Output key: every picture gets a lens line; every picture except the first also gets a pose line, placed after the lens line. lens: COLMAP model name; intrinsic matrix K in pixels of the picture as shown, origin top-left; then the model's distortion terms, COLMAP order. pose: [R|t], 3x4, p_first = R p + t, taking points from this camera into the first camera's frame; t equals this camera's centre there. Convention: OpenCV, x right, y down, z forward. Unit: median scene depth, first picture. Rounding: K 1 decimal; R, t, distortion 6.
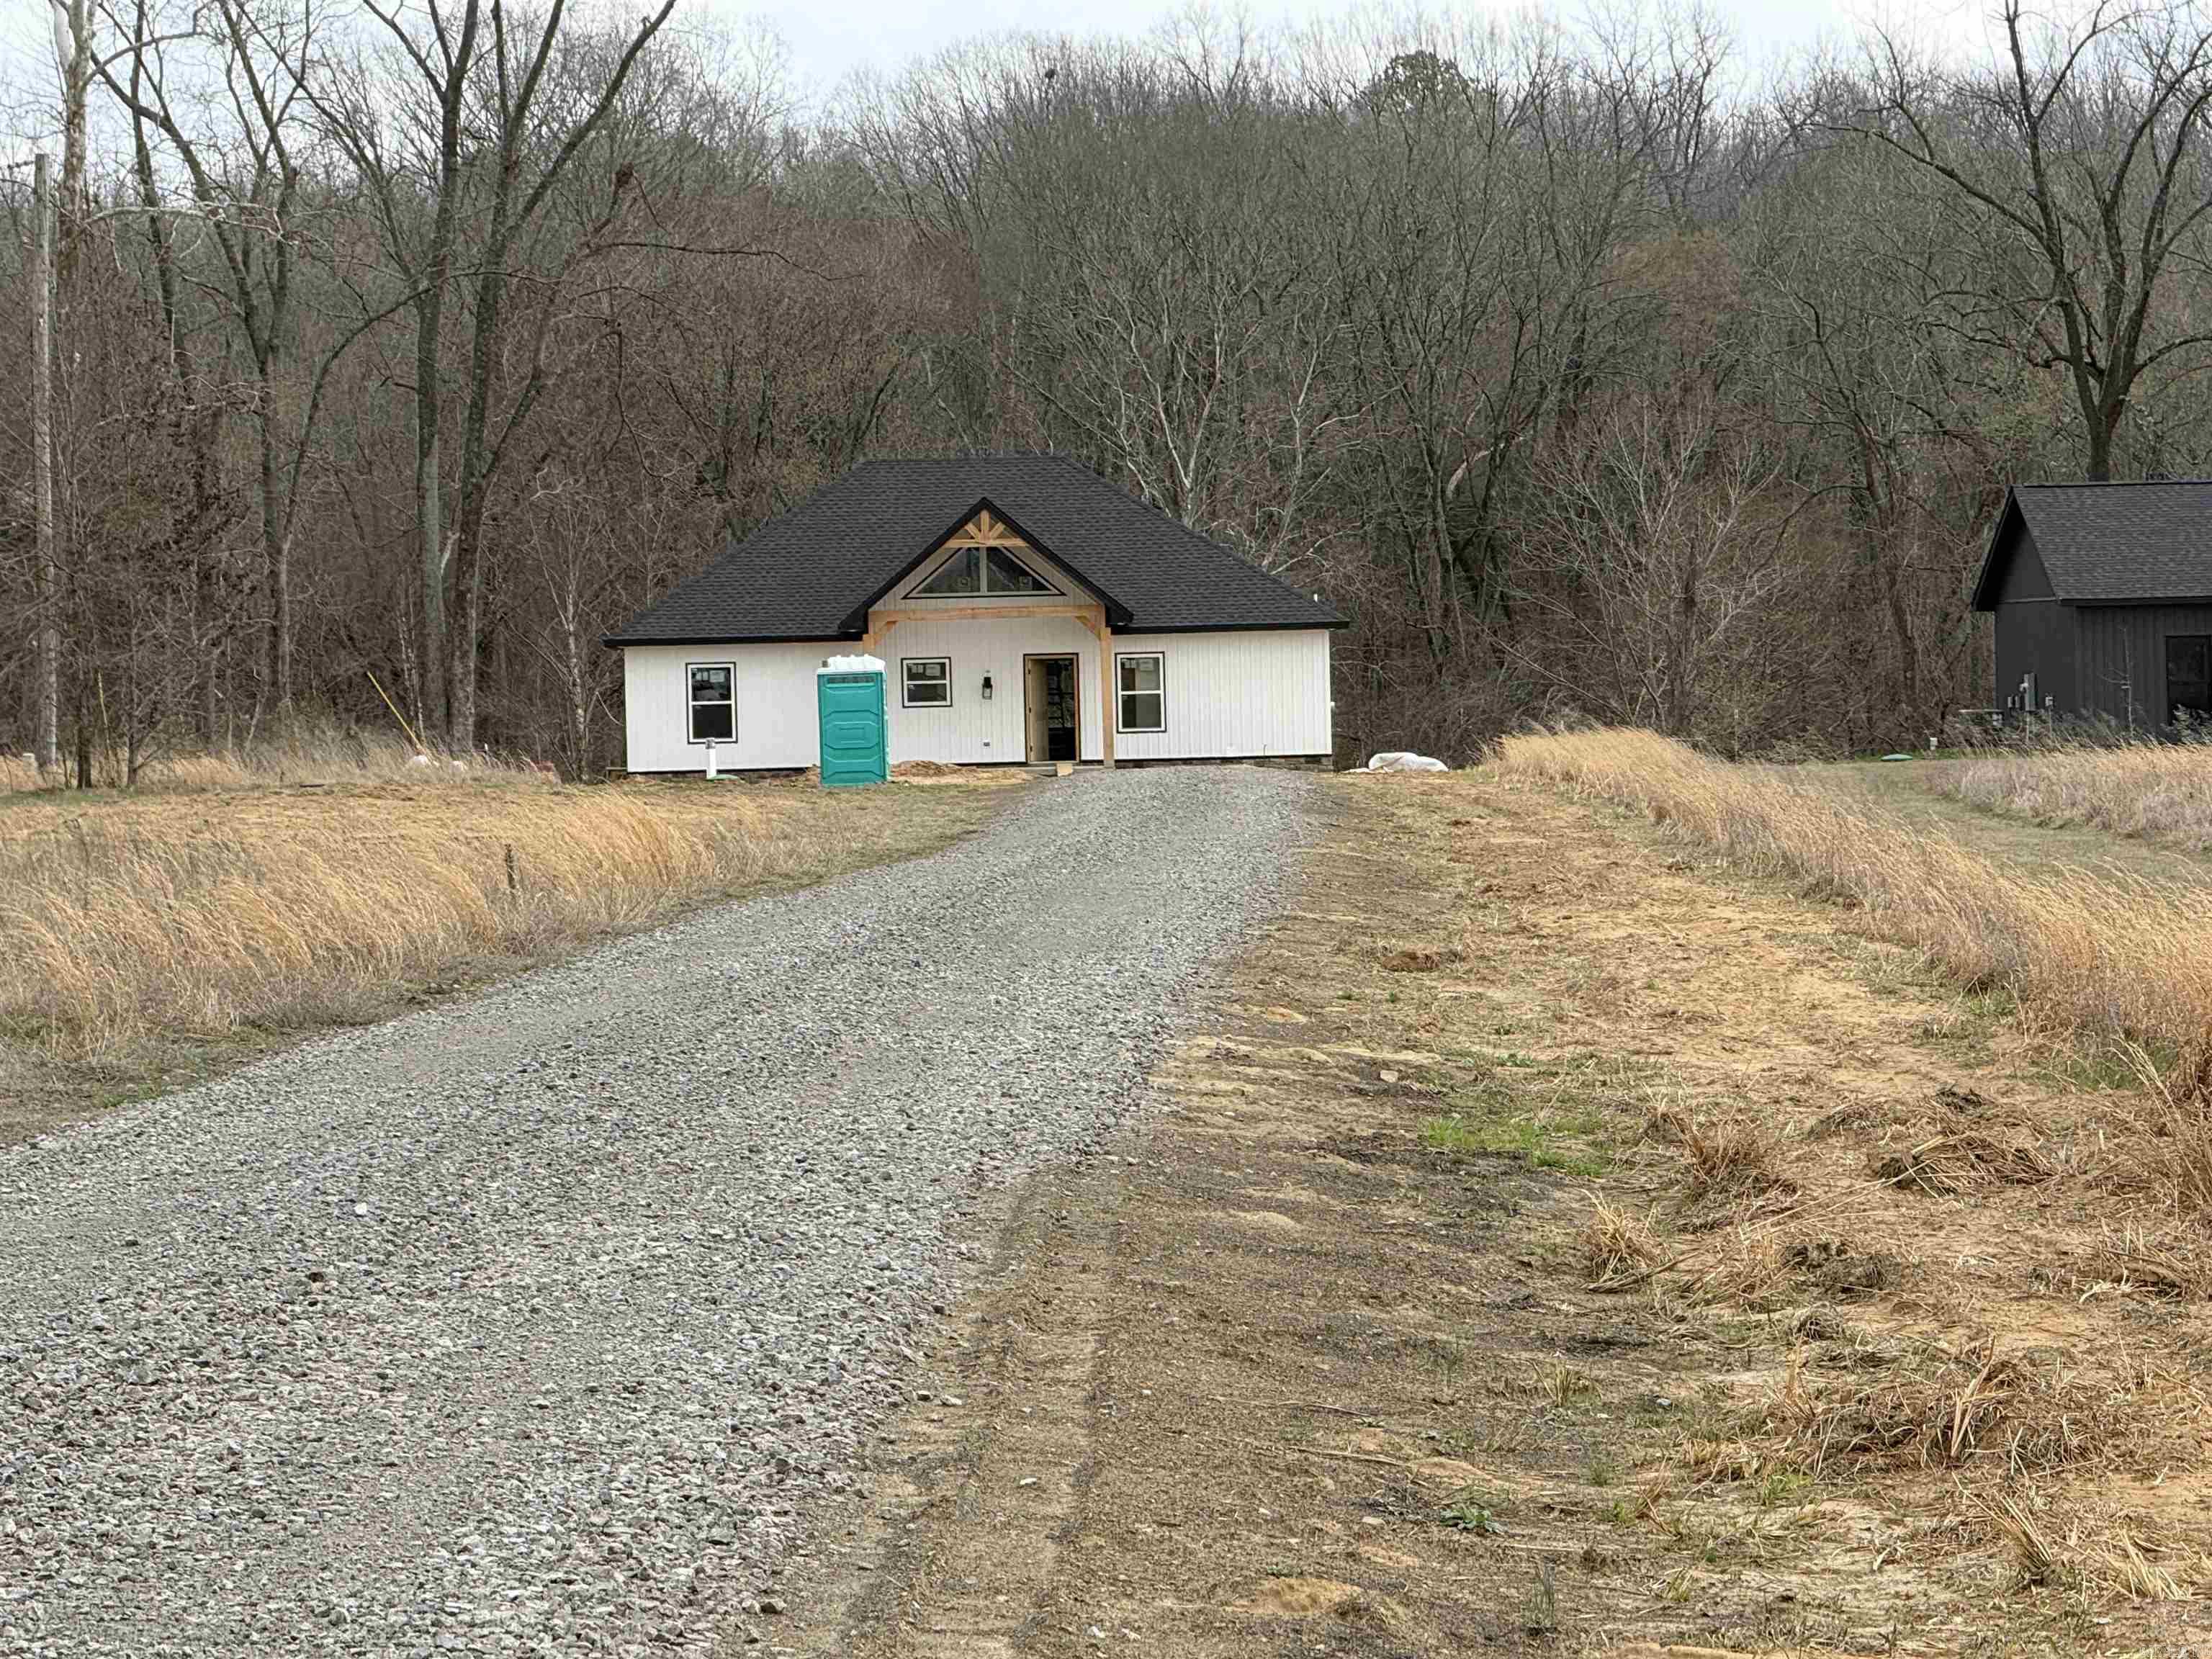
lens RADIAL K [[8455.8, 0, 1106.0], [0, 8455.8, 829.5], [0, 0, 1]] dist [0.173991, 3.119743]
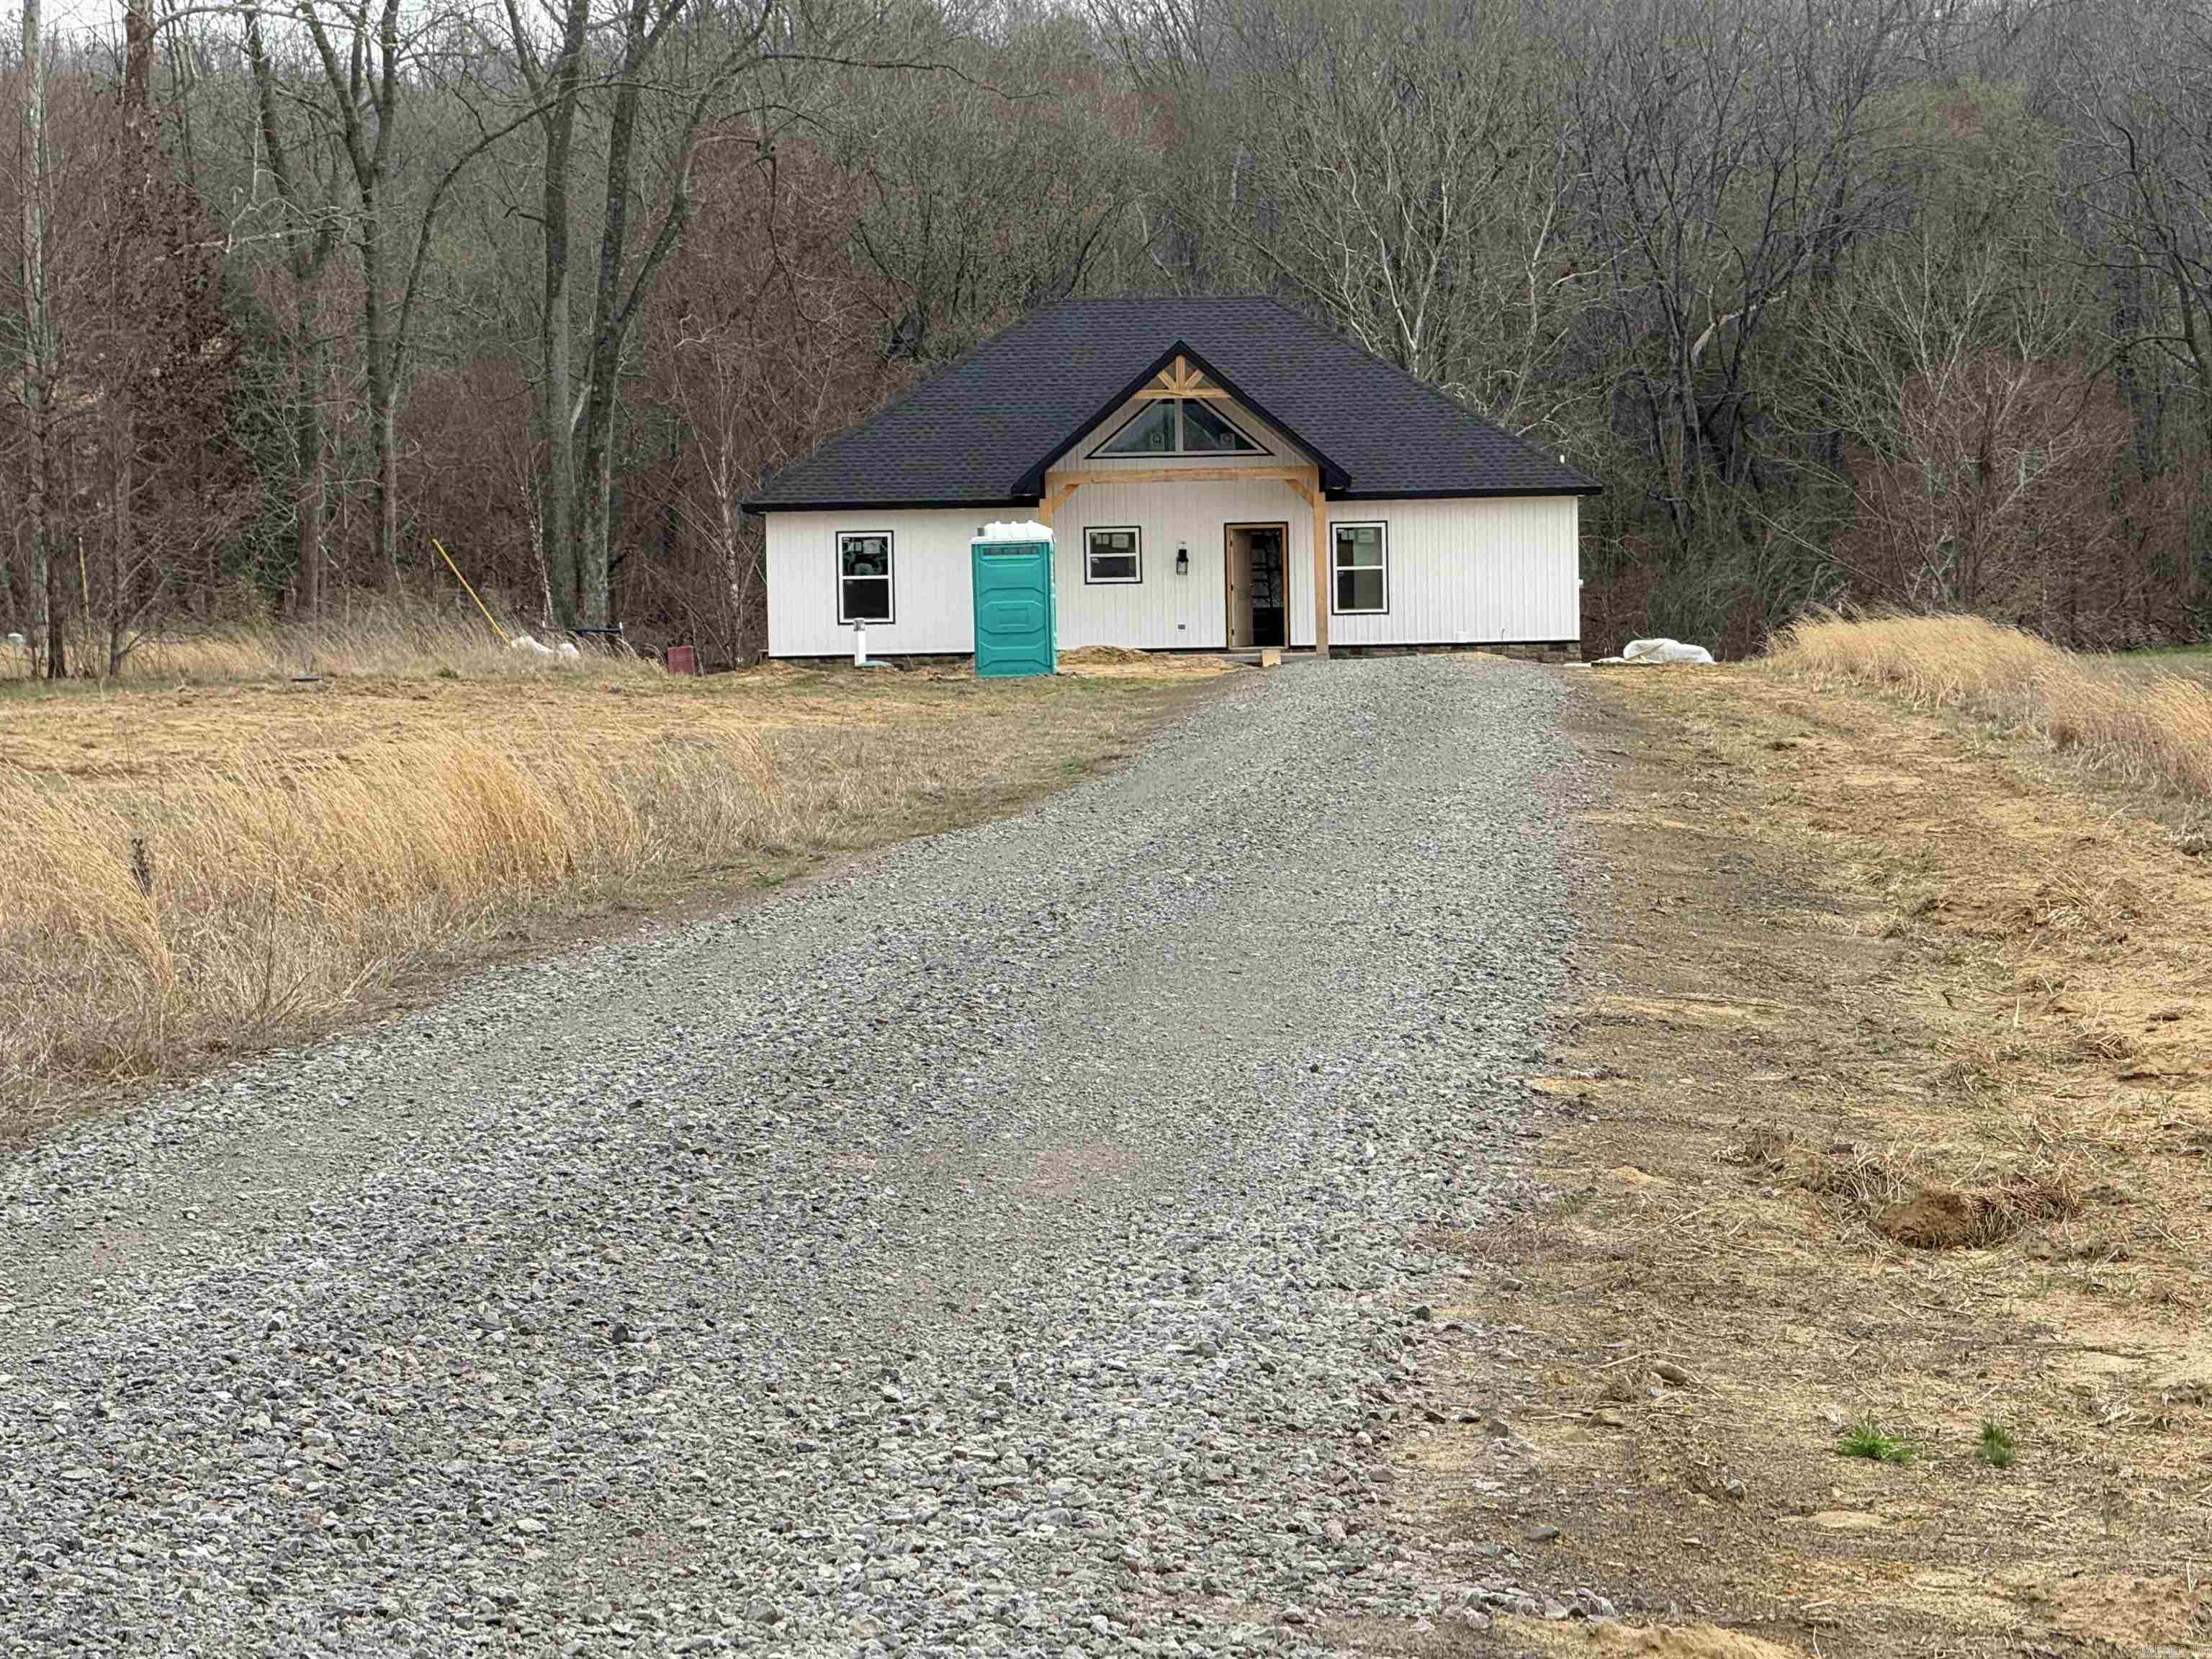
lens RADIAL K [[8120.2, 0, 1106.0], [0, 8120.2, 829.5], [0, 0, 1]] dist [0.176548, 4.663374]
pose [[0.999586, 0.005929, -0.028160, 0.001715], [-0.005480, 0.999857, 0.015994, -0.002538], [0.028251, -0.015833, 0.999475, 0.164657]]
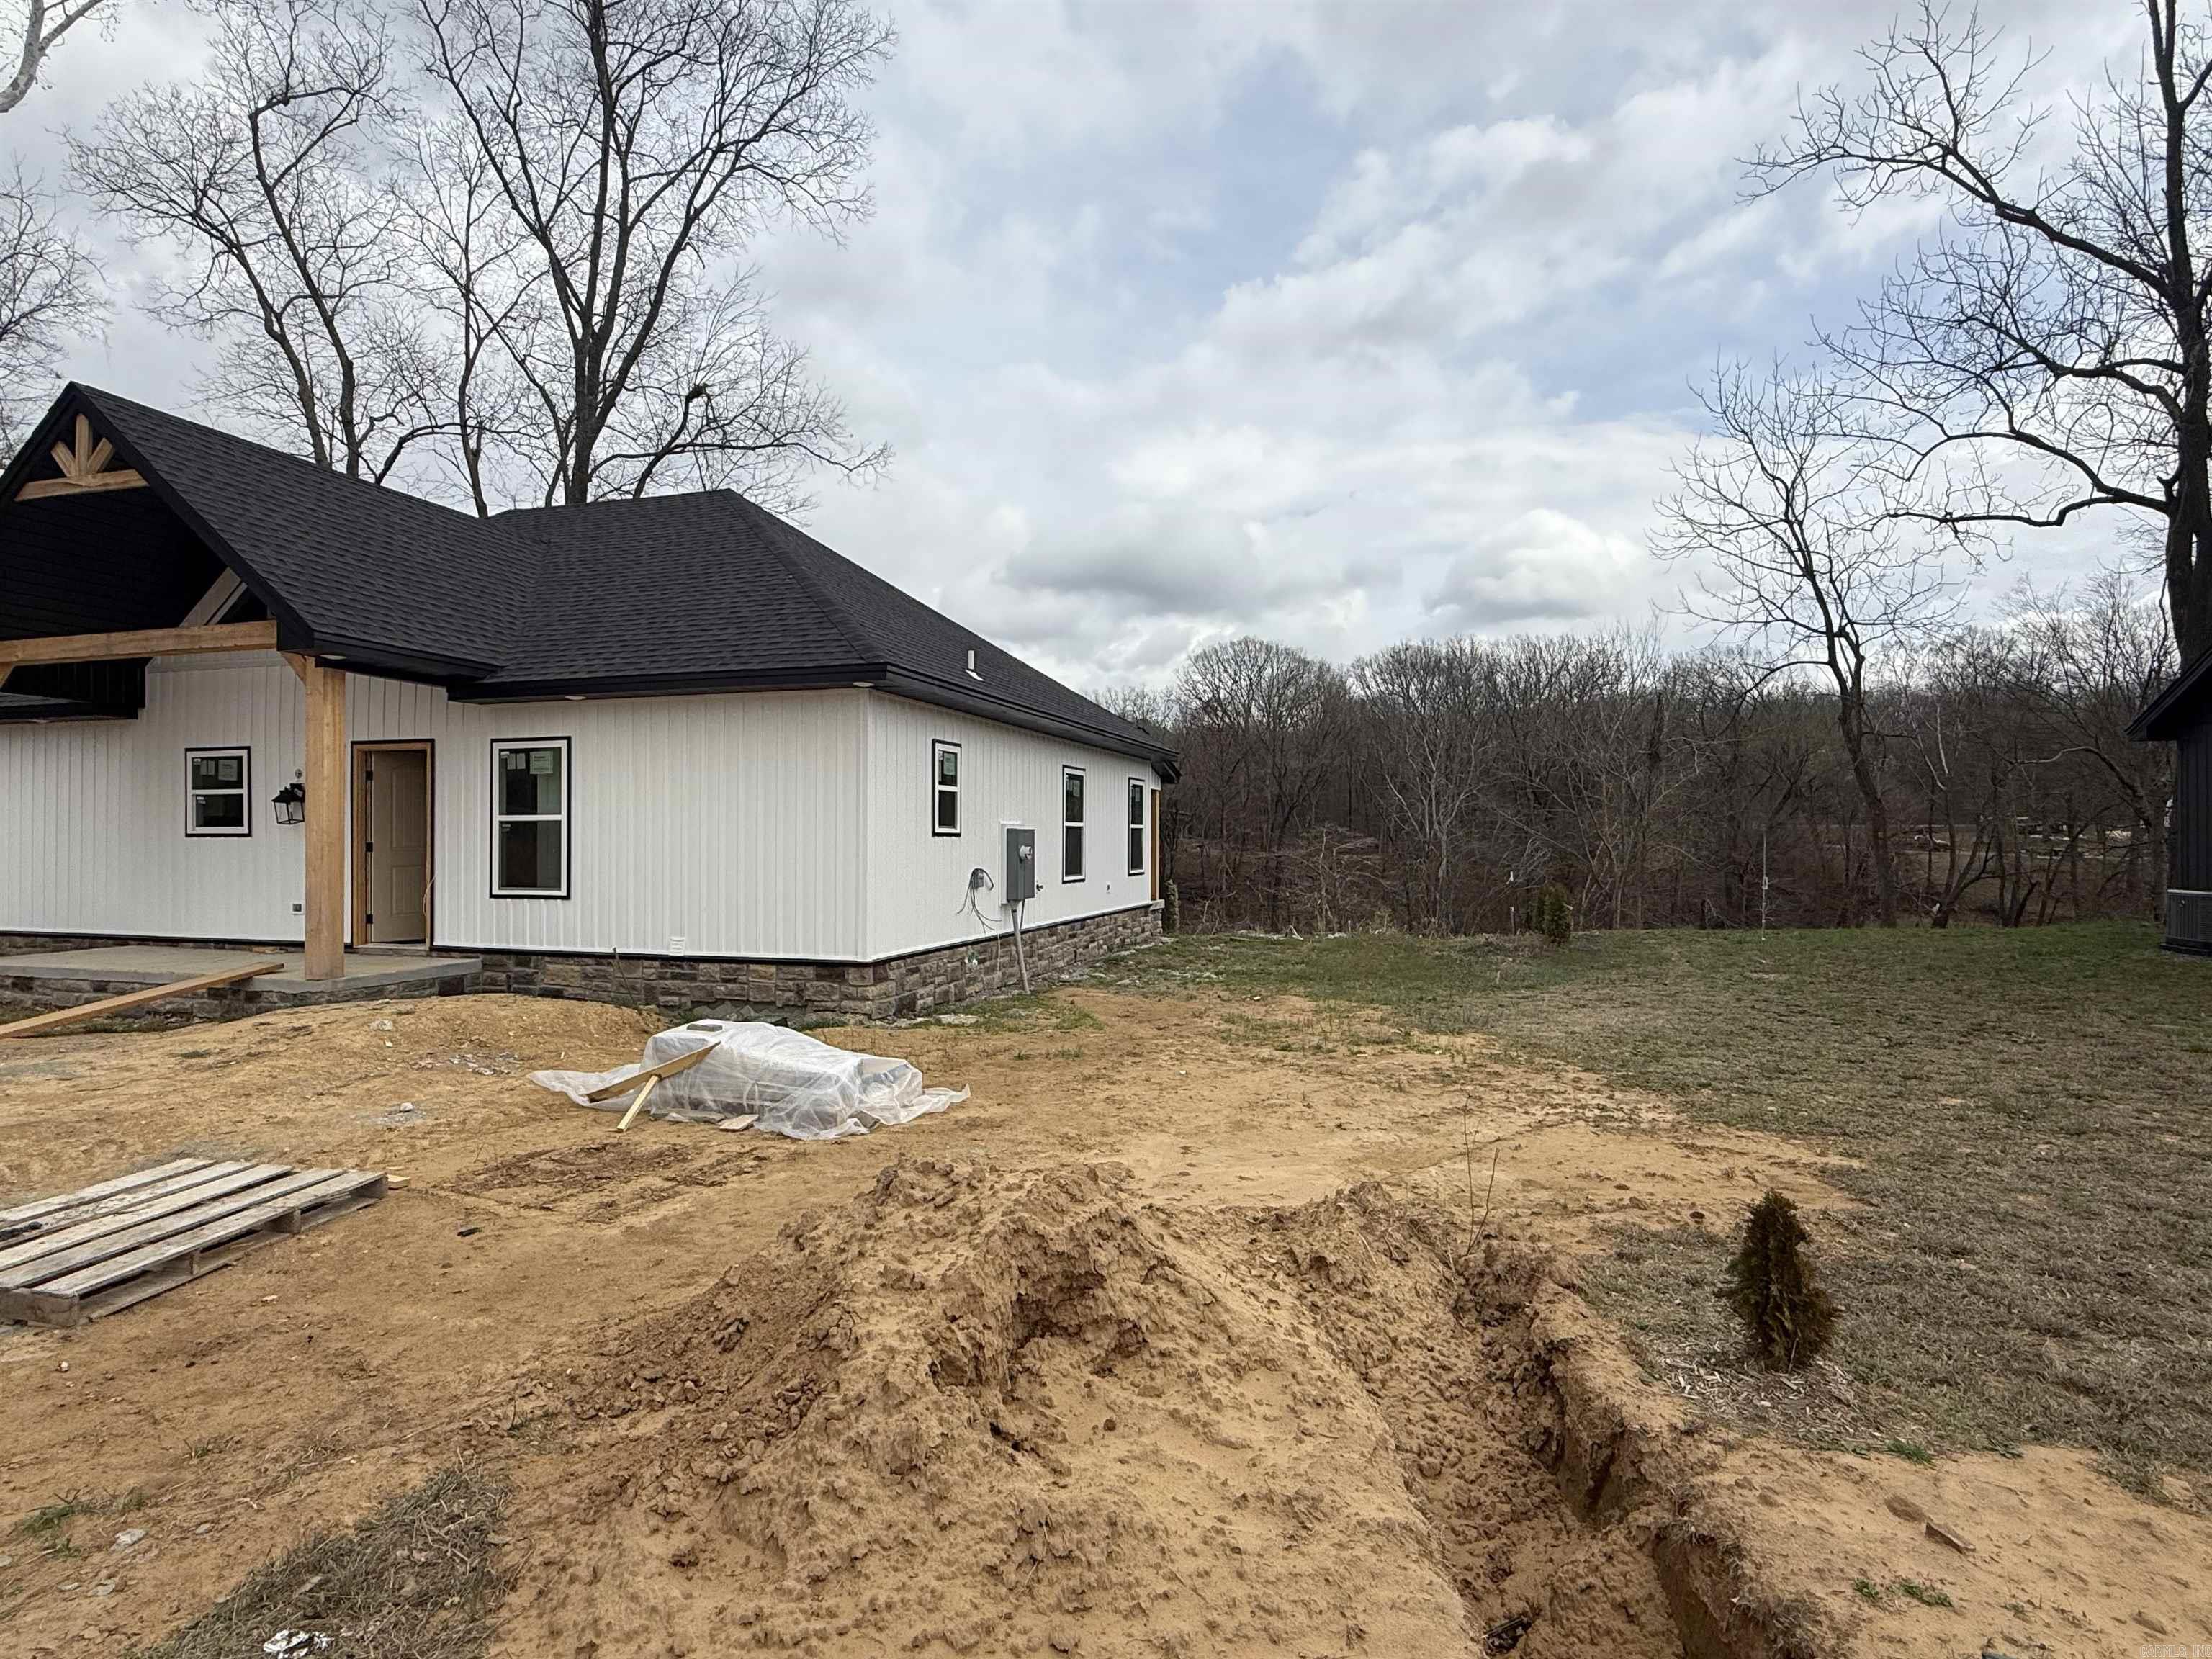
lens RADIAL K [[1169.6, 0, 1106.0], [0, 1169.6, 829.5], [0, 0, 1]] dist [-0.000512, -0.000285]
pose [[0.943357, 0.025541, -0.330794, 0.059442], [-0.032930, 0.999317, -0.016752, -0.015407], [0.330140, 0.026696, 0.943554, 0.938299]]
